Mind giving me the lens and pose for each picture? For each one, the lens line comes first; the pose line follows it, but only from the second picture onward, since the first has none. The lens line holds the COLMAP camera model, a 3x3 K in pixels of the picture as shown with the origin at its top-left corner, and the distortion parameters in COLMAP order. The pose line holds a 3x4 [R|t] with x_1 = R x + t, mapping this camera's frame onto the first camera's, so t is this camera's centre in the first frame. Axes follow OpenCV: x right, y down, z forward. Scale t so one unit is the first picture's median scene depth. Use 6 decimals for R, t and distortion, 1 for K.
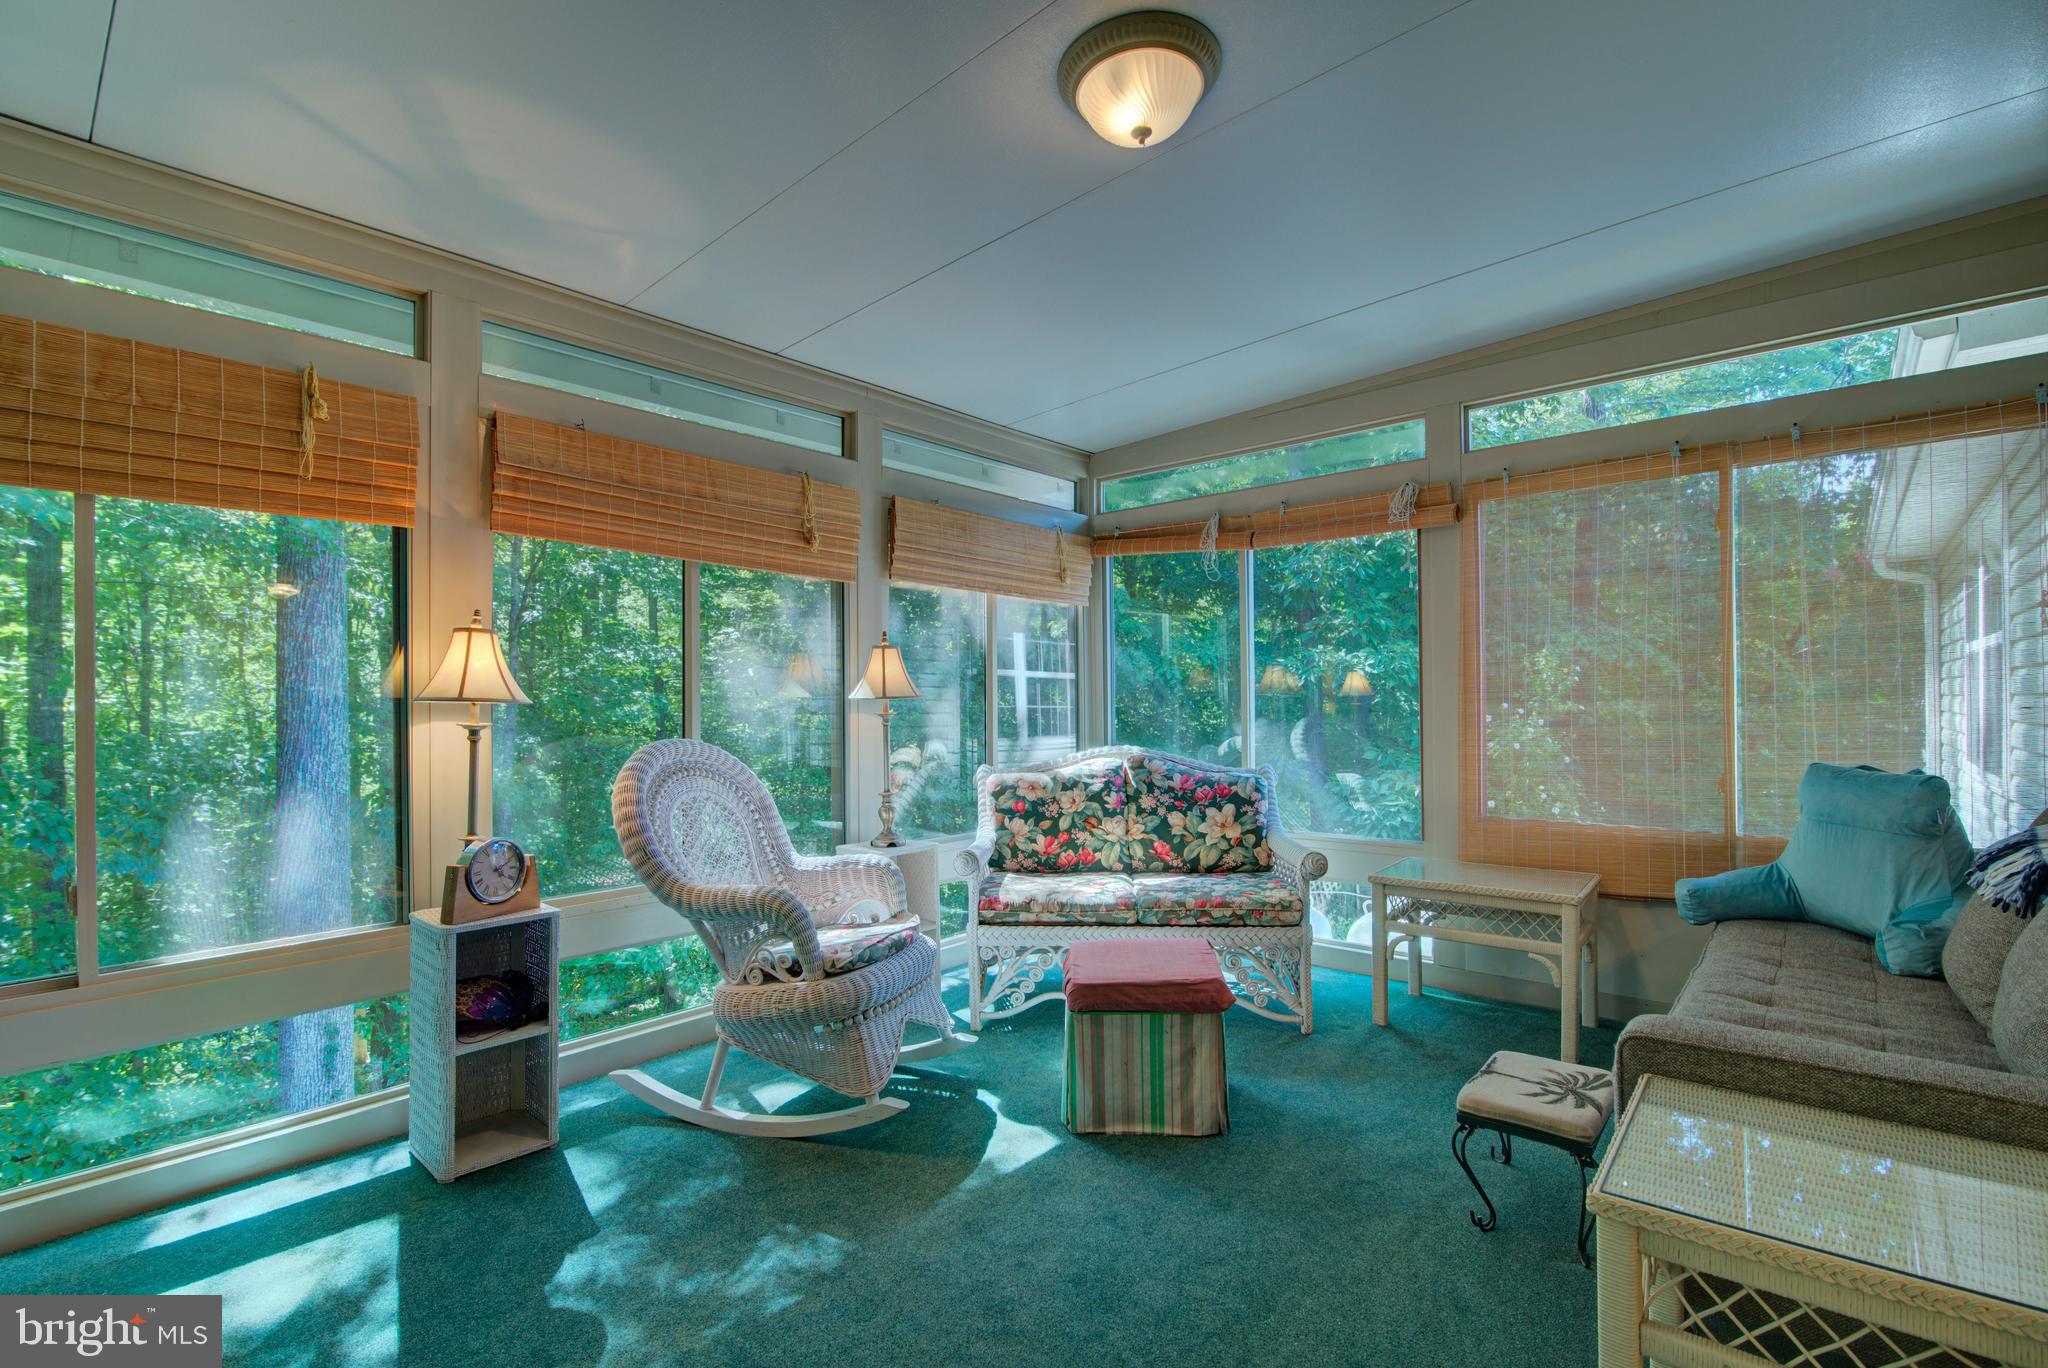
lens RADIAL K [[930.8, 0, 1025.3], [0, 930.8, 694.5], [0, 0, 1]] dist [-0.019855, 0.001376]
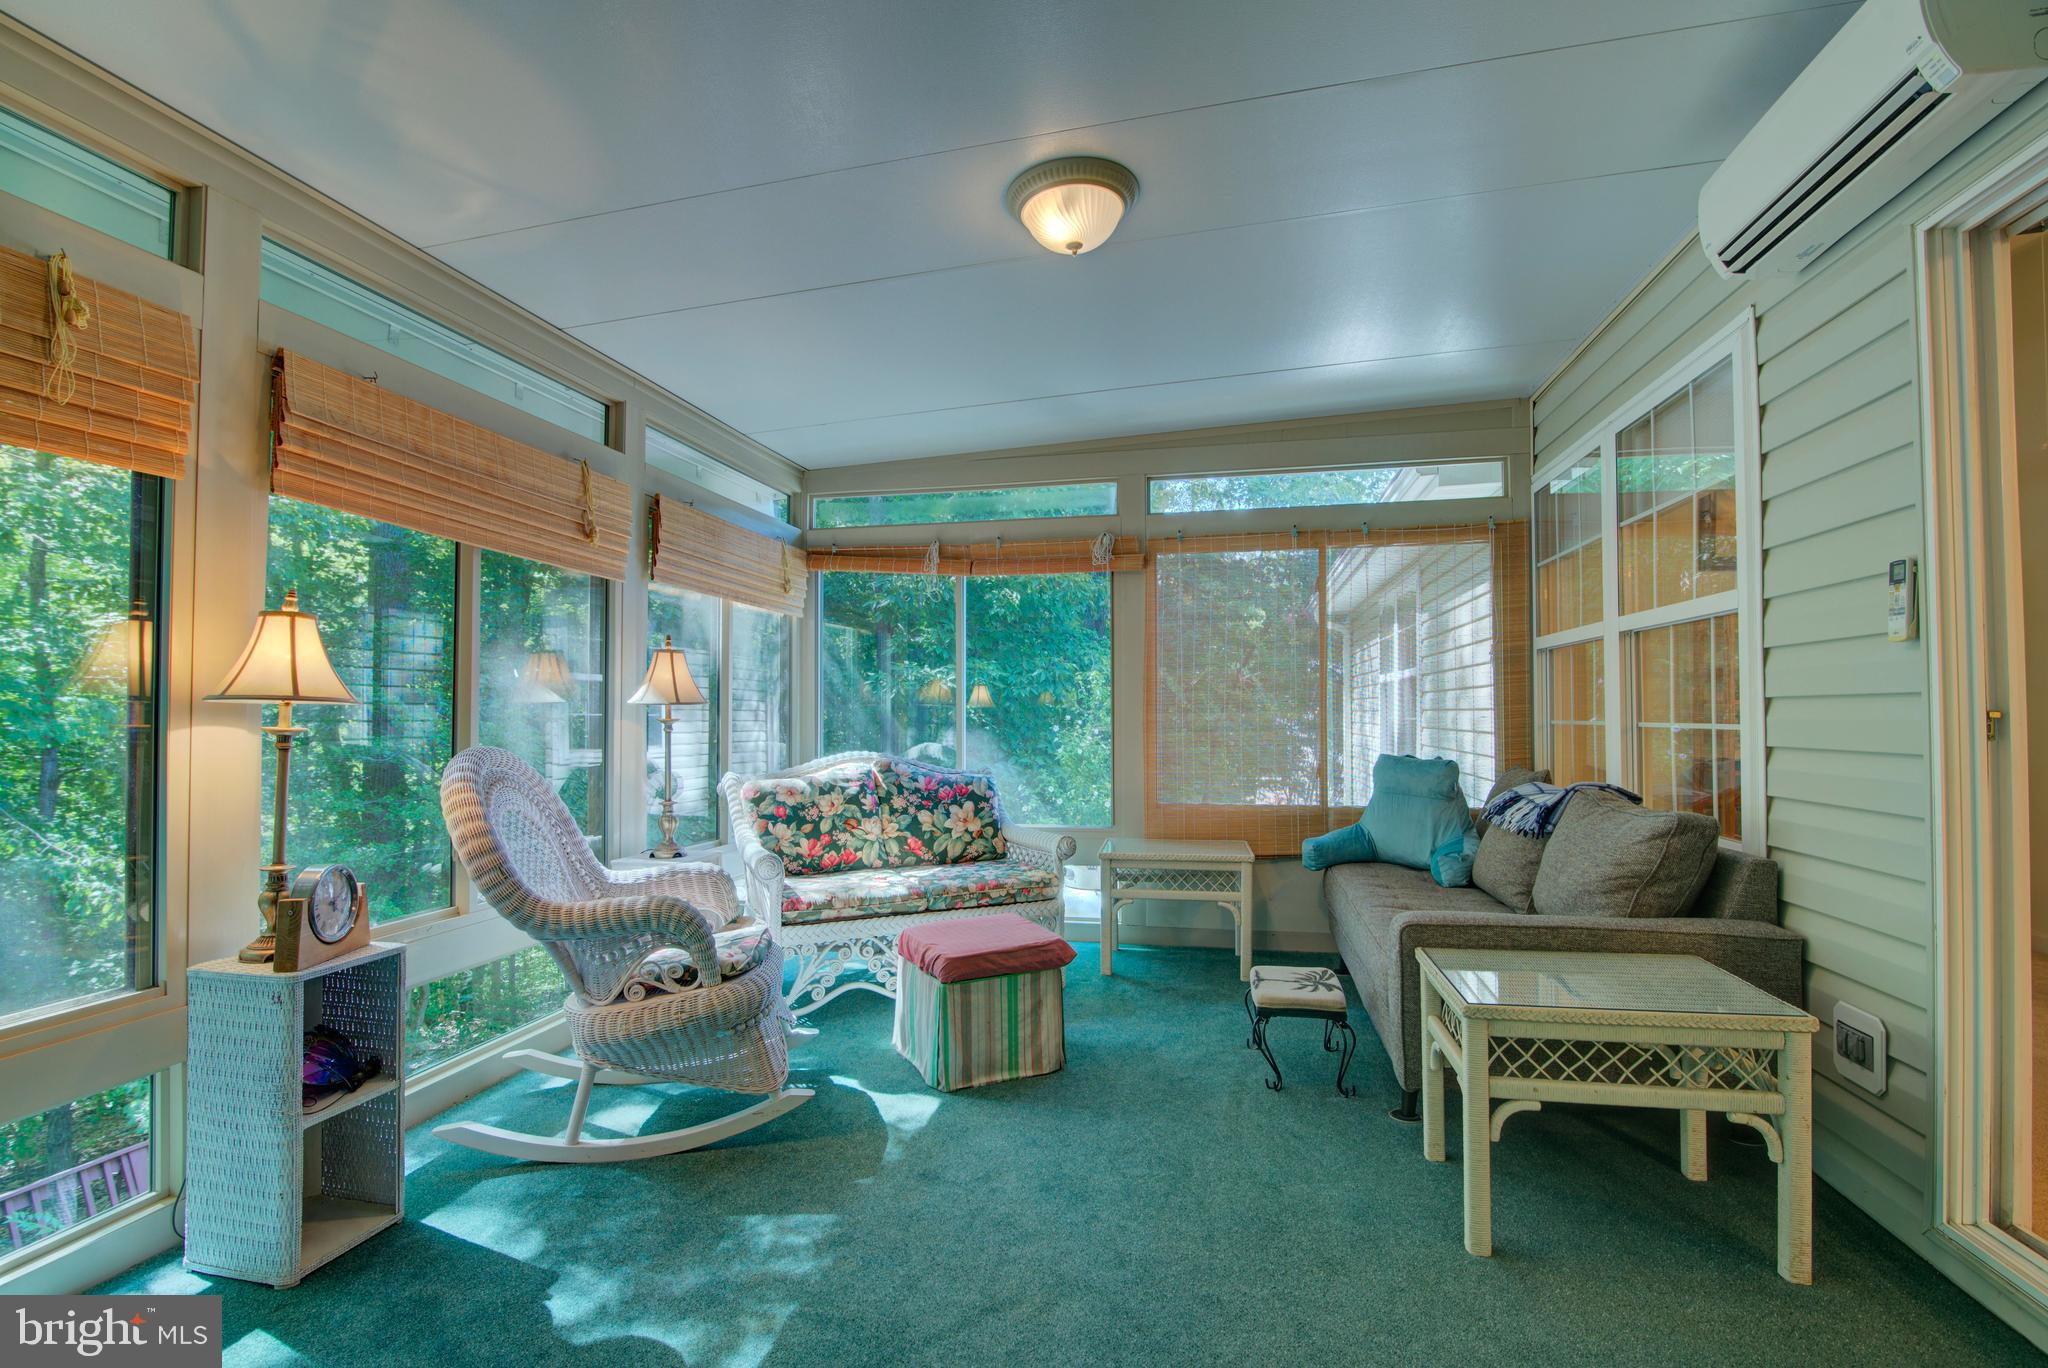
lens RADIAL K [[930.8, 0, 1025.3], [0, 930.8, 694.5], [0, 0, 1]] dist [-0.019855, 0.001376]
pose [[0.873505, 0.015722, 0.486561, -0.317120], [-0.009086, 0.999831, -0.015996, 0.006542], [-0.486730, 0.009551, 0.873500, -0.025254]]
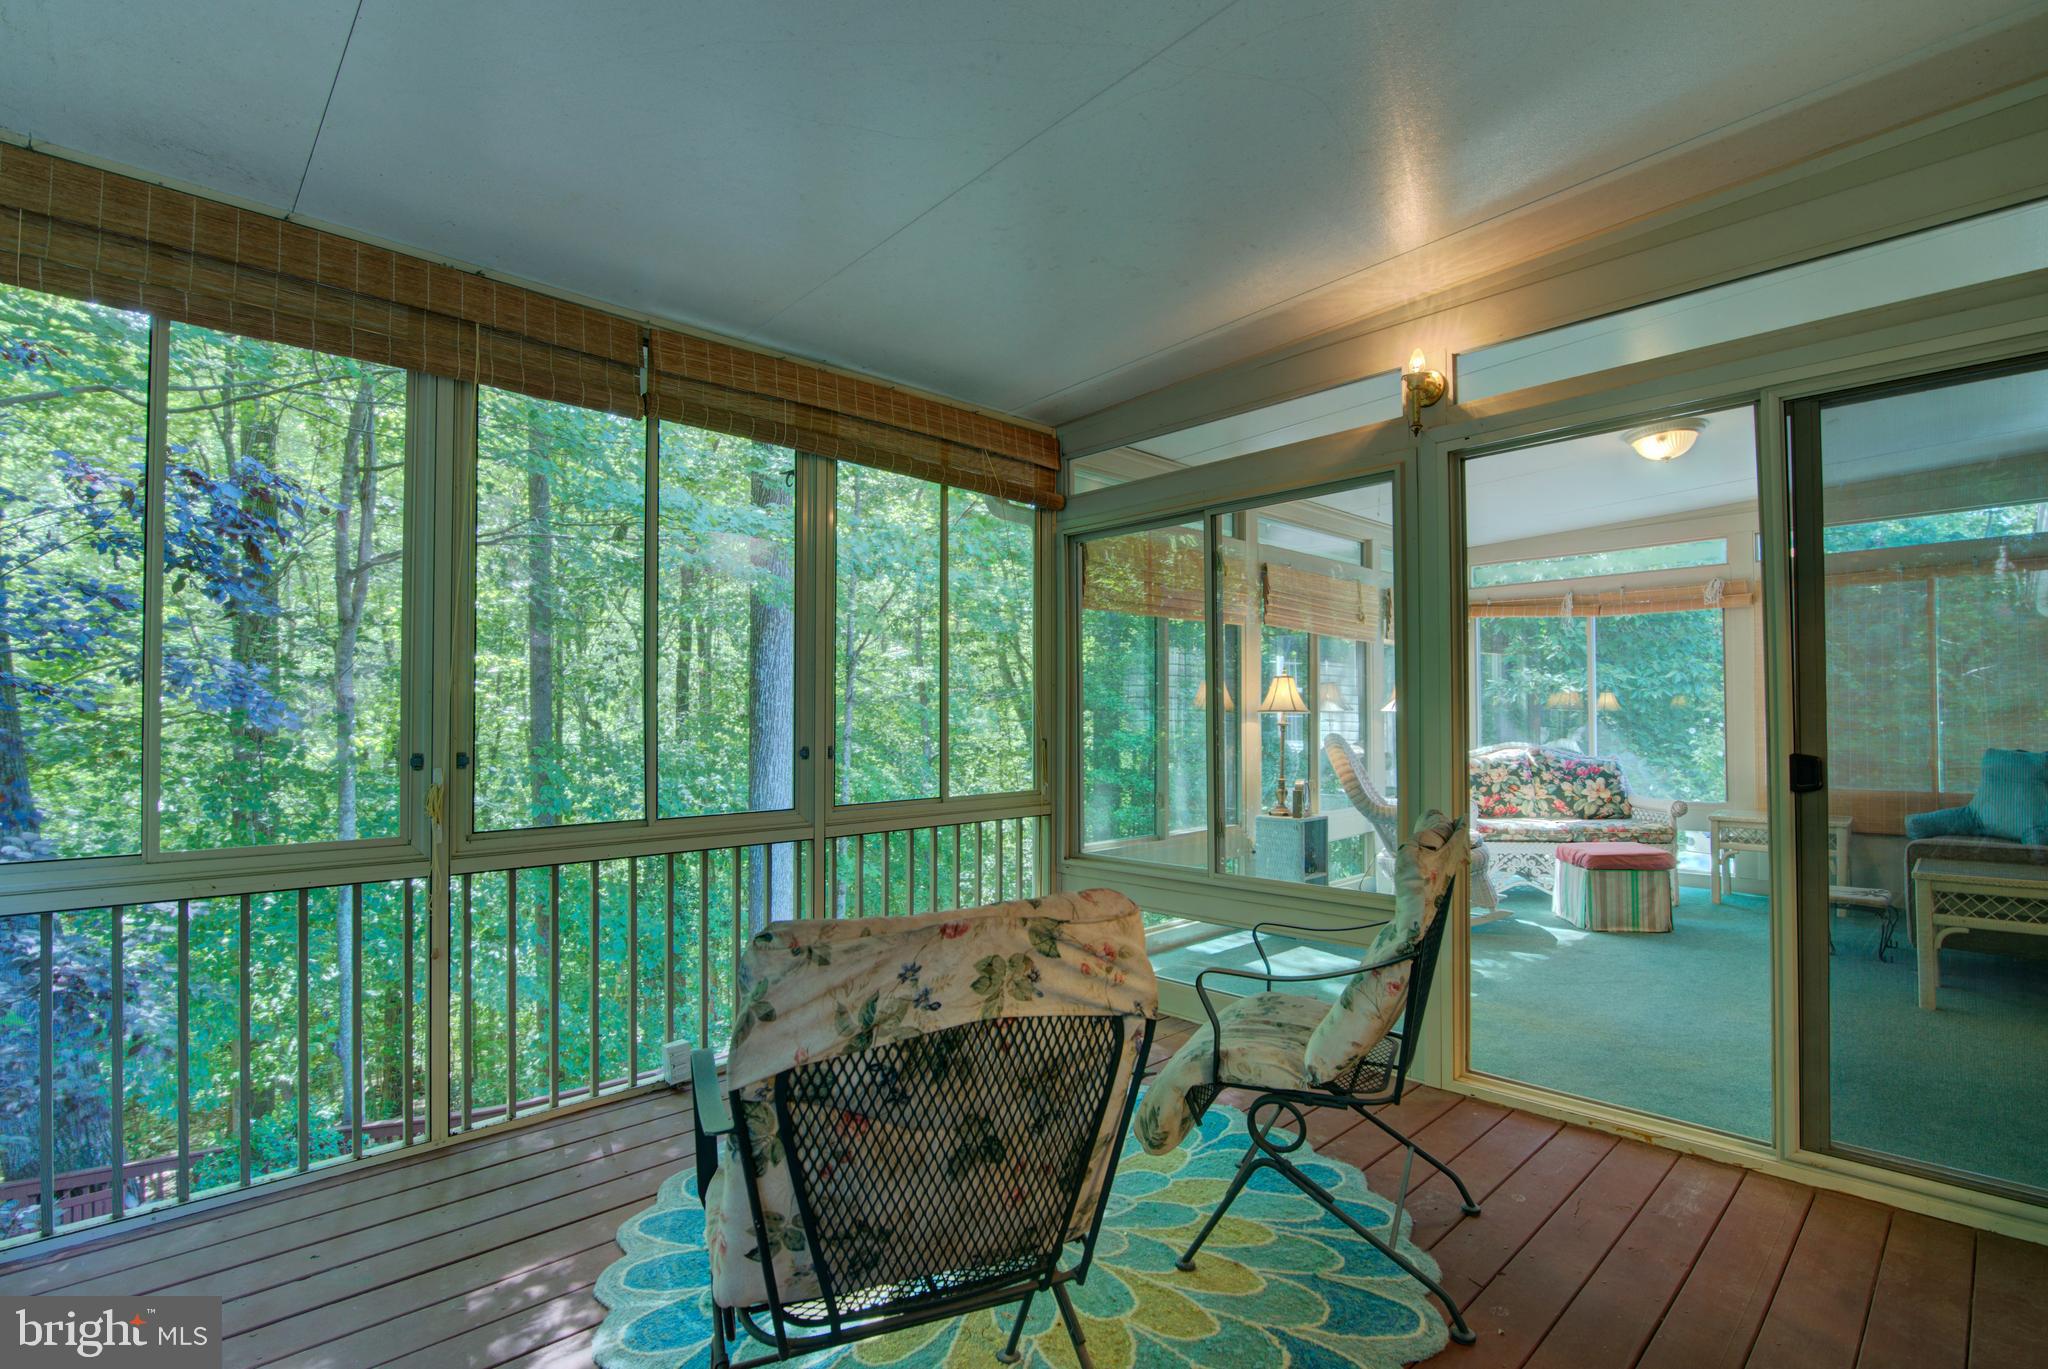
lens RADIAL K [[954.9, 0, 1032.5], [0, 954.9, 700.3], [0, 0, 1]] dist [-0.014368, 0.000465]
pose [[0.996751, 0.001671, -0.080530, -0.738364], [-0.002450, 0.999951, -0.009572, 0.001887], [0.080510, 0.009738, 0.996706, -0.850997]]
